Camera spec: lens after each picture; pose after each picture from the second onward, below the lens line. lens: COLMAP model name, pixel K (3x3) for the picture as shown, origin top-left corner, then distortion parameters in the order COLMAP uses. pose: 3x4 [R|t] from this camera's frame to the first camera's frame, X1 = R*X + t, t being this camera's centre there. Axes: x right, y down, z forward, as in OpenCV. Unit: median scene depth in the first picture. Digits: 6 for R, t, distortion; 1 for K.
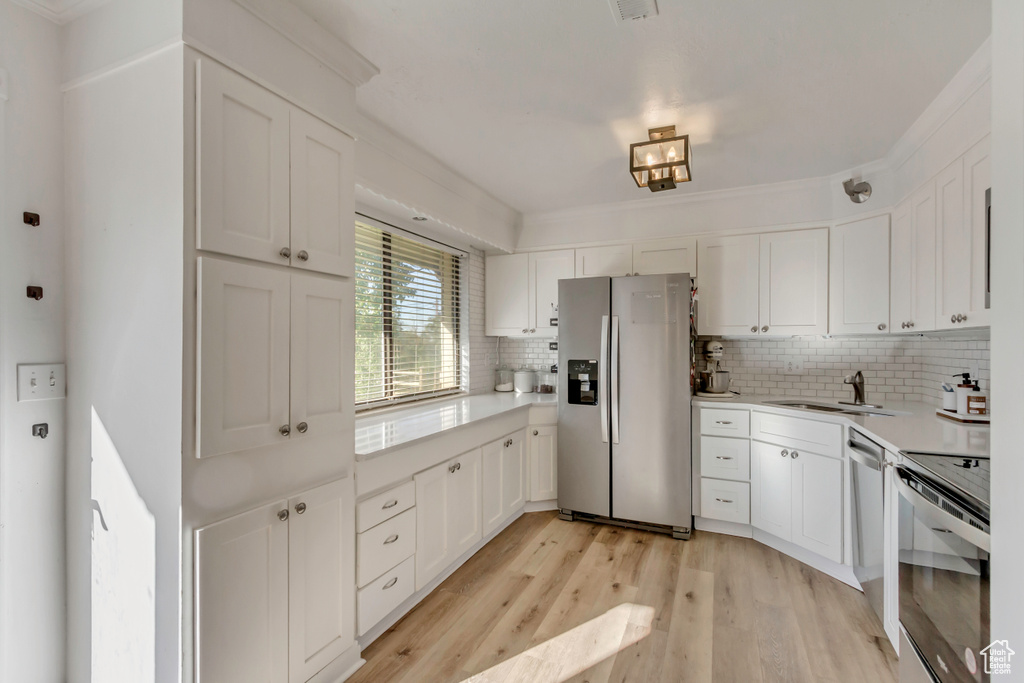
lens RADIAL K [[475.8, 0, 509.9], [0, 475.8, 342.1], [0, 0, 1]] dist [0.010000, -0.001211]
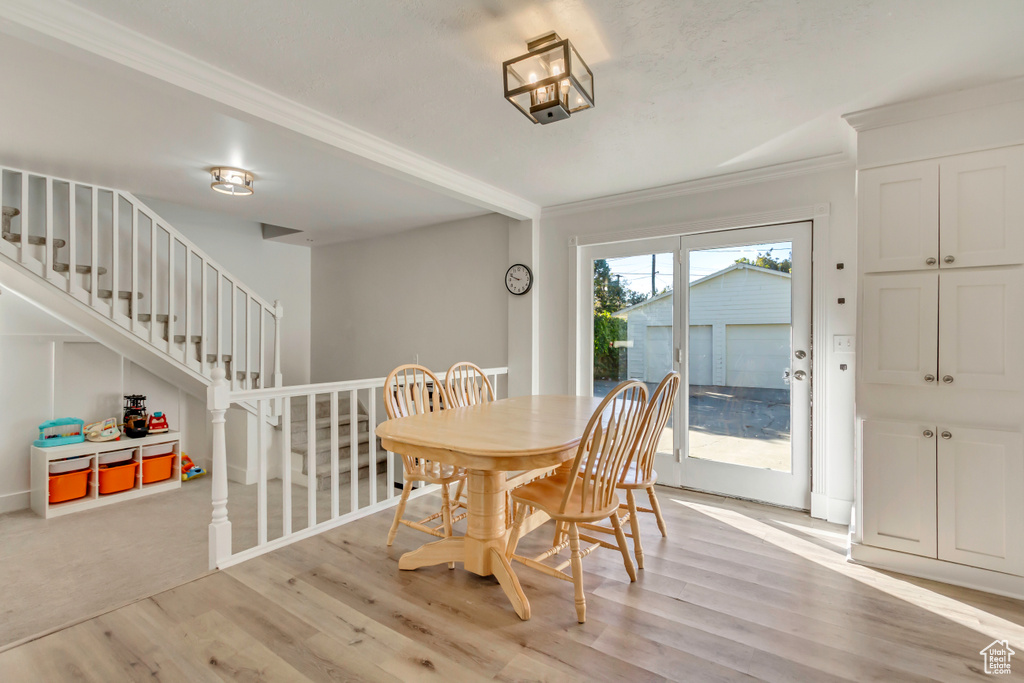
lens RADIAL K [[471.3, 0, 517.2], [0, 471.3, 340.7], [0, 0, 1]] dist [0.003524, -0.000192]
pose [[-0.181796, 0.002416, -0.983333, 0.657872], [0.001683, 0.999996, 0.002146, 0.031509], [0.983335, -0.001265, -0.181799, -0.009985]]
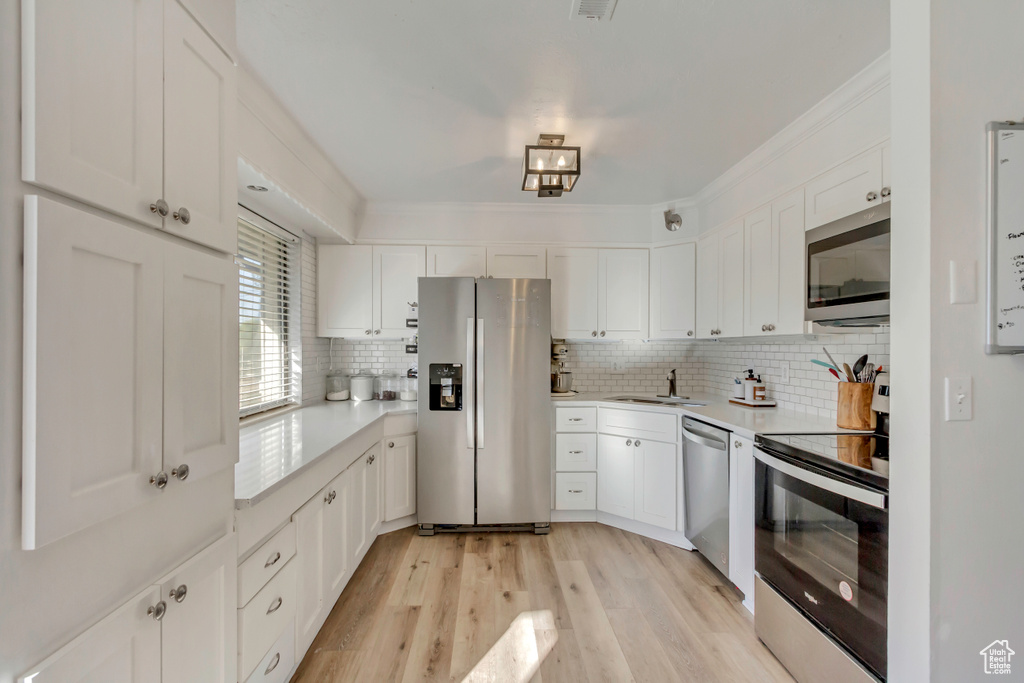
lens RADIAL K [[475.8, 0, 509.9], [0, 475.8, 342.1], [0, 0, 1]] dist [0.010000, -0.001211]
pose [[0.890427, 0.005339, 0.455095, -0.182053], [-0.003559, 0.999982, -0.004767, -0.001052], [-0.455112, 0.002625, 0.890430, 0.105741]]
